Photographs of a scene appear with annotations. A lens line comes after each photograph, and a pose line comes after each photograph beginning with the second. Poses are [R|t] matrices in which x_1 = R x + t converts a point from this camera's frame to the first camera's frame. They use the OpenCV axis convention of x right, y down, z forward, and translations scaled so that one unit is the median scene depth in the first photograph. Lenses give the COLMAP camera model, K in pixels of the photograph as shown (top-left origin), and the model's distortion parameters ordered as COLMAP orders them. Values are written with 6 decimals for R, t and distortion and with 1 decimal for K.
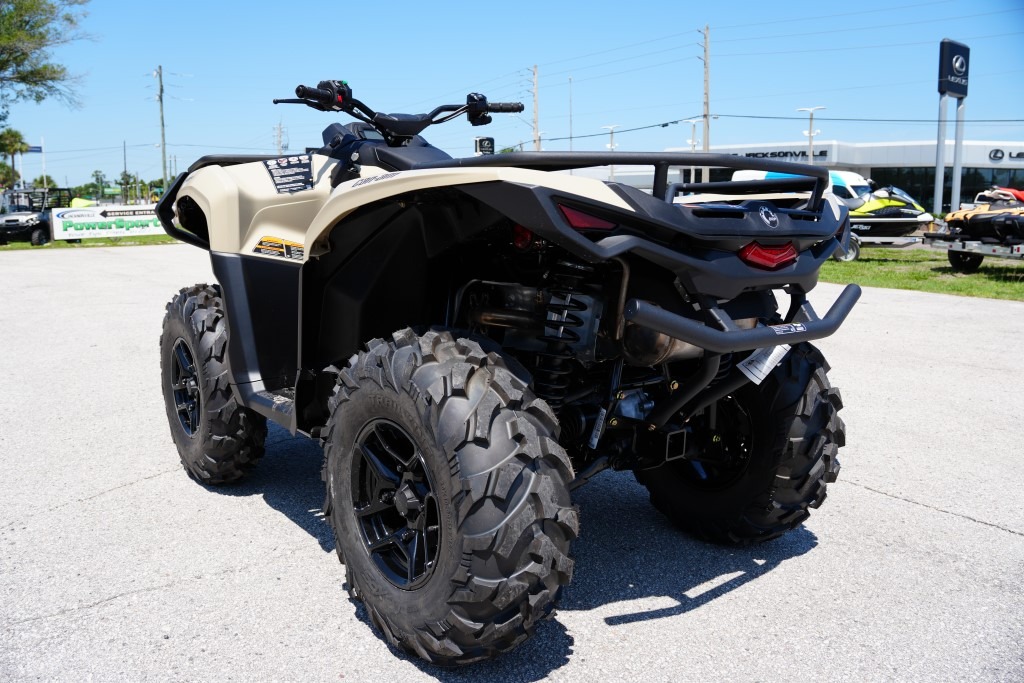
lens RADIAL K [[828.2, 0, 510.0], [0, 828.2, 344.4], [0, 0, 1]] dist [-0.215081, 0.127867]
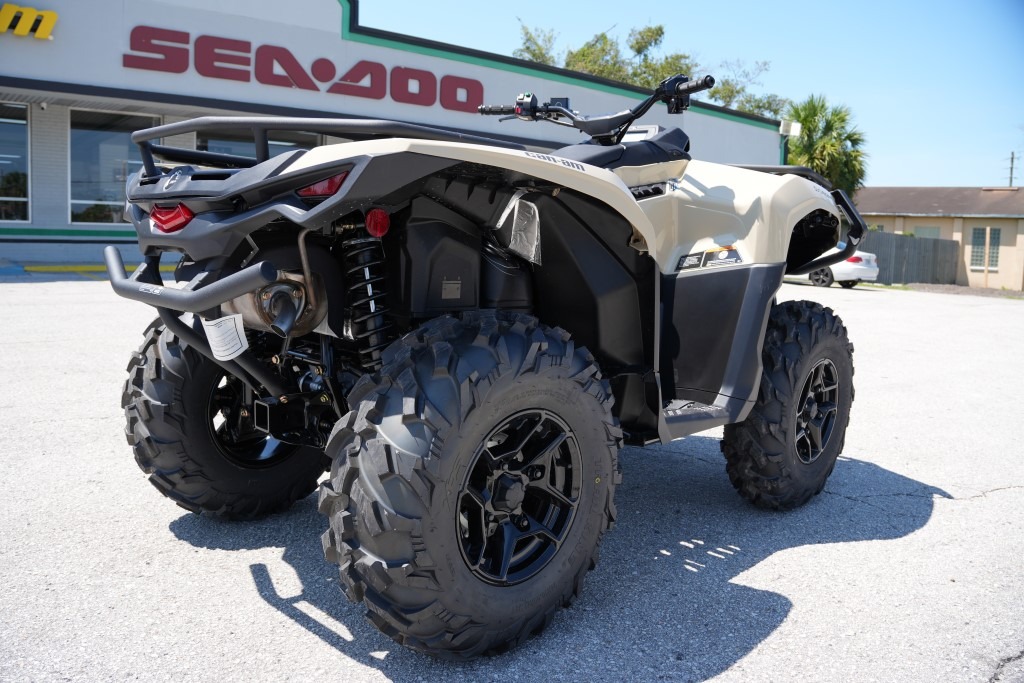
lens RADIAL K [[828.2, 0, 504.2], [0, 828.2, 342.8], [0, 0, 1]] dist [-0.215081, 0.127867]
pose [[0.092178, 0.111022, -0.989534, 0.091084], [-0.193024, 0.976907, 0.091624, -0.008665], [0.976855, 0.182558, 0.111479, 0.087775]]
